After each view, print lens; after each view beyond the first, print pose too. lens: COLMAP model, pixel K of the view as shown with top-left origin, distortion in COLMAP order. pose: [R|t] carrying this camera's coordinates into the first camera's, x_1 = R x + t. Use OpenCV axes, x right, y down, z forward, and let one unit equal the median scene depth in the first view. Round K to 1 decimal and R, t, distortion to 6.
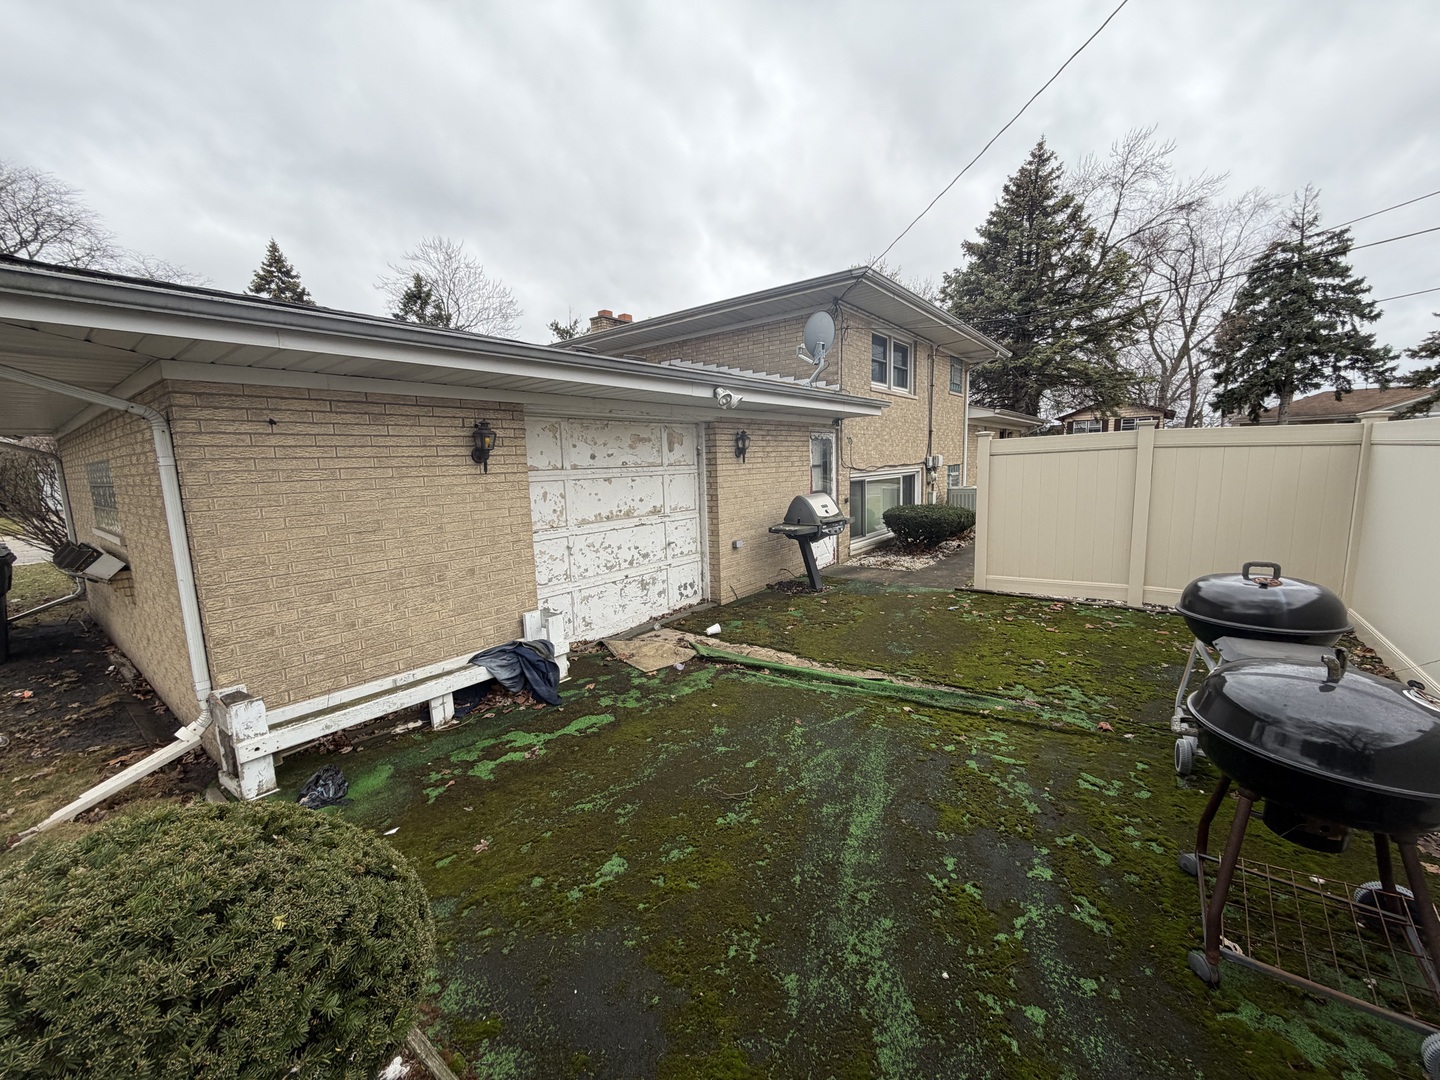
lens RADIAL K [[575.7, 0, 717.7], [0, 575.7, 538.5], [0, 0, 1]] dist [0.000495, -0.000167]
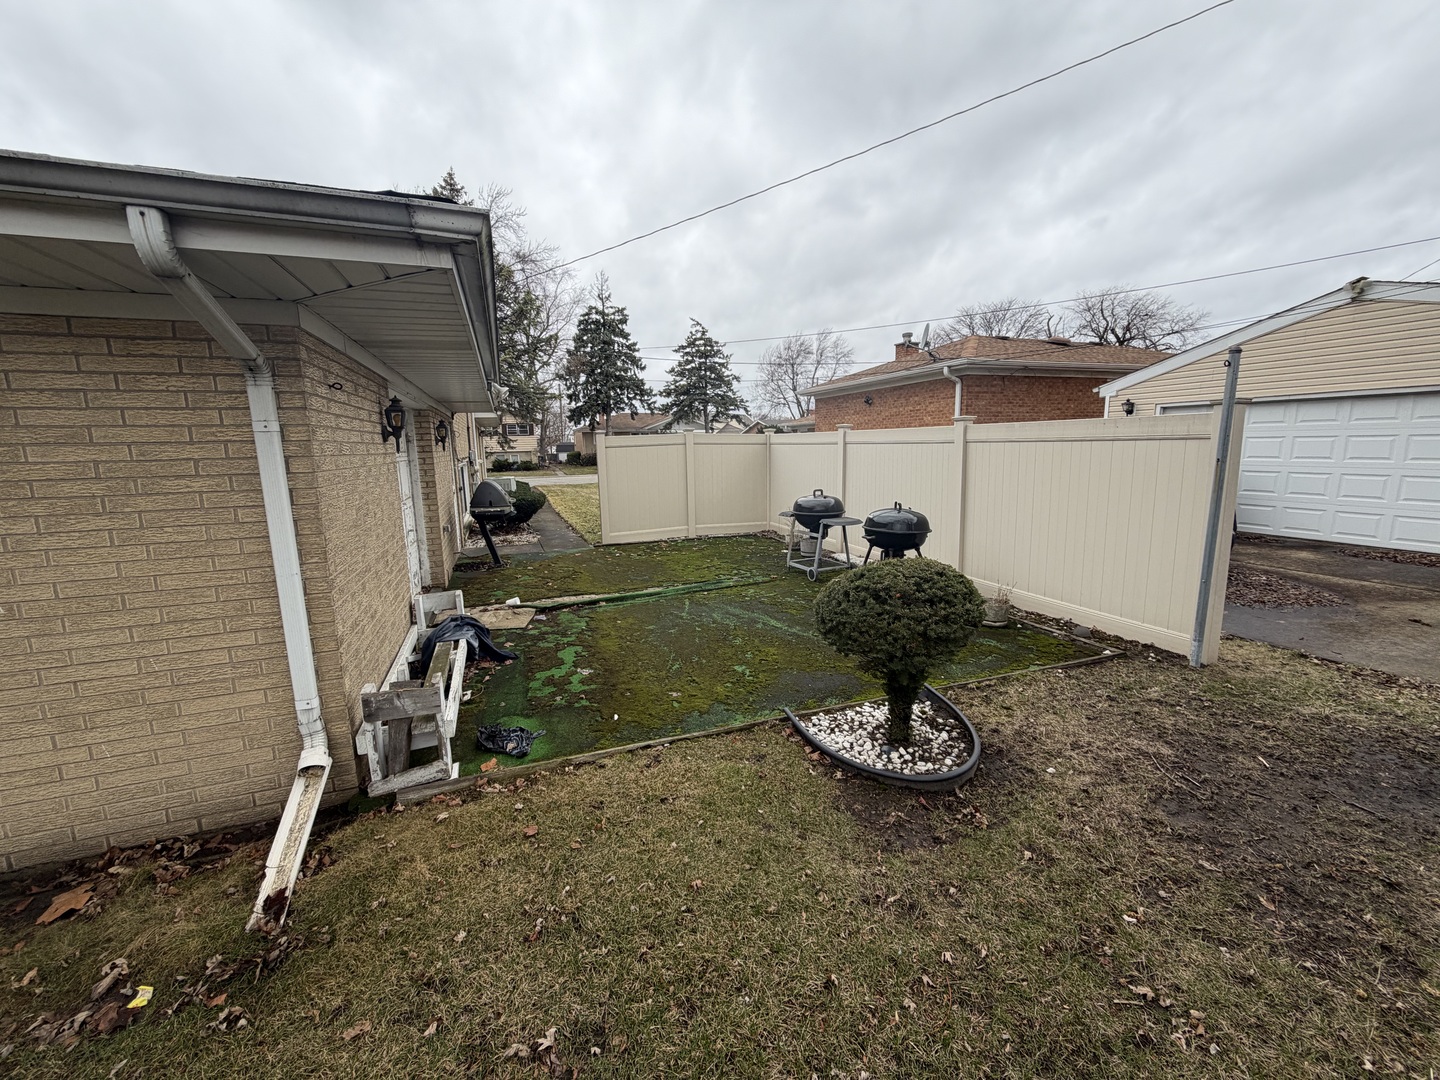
lens RADIAL K [[575.7, 0, 718.6], [0, 575.7, 540.3], [0, 0, 1]] dist [0.000495, -0.000167]
pose [[0.525164, -0.119685, 0.842543, -0.235624], [0.119097, 0.990654, 0.066490, 0.007869], [-0.842626, 0.065426, 0.534510, 0.012275]]
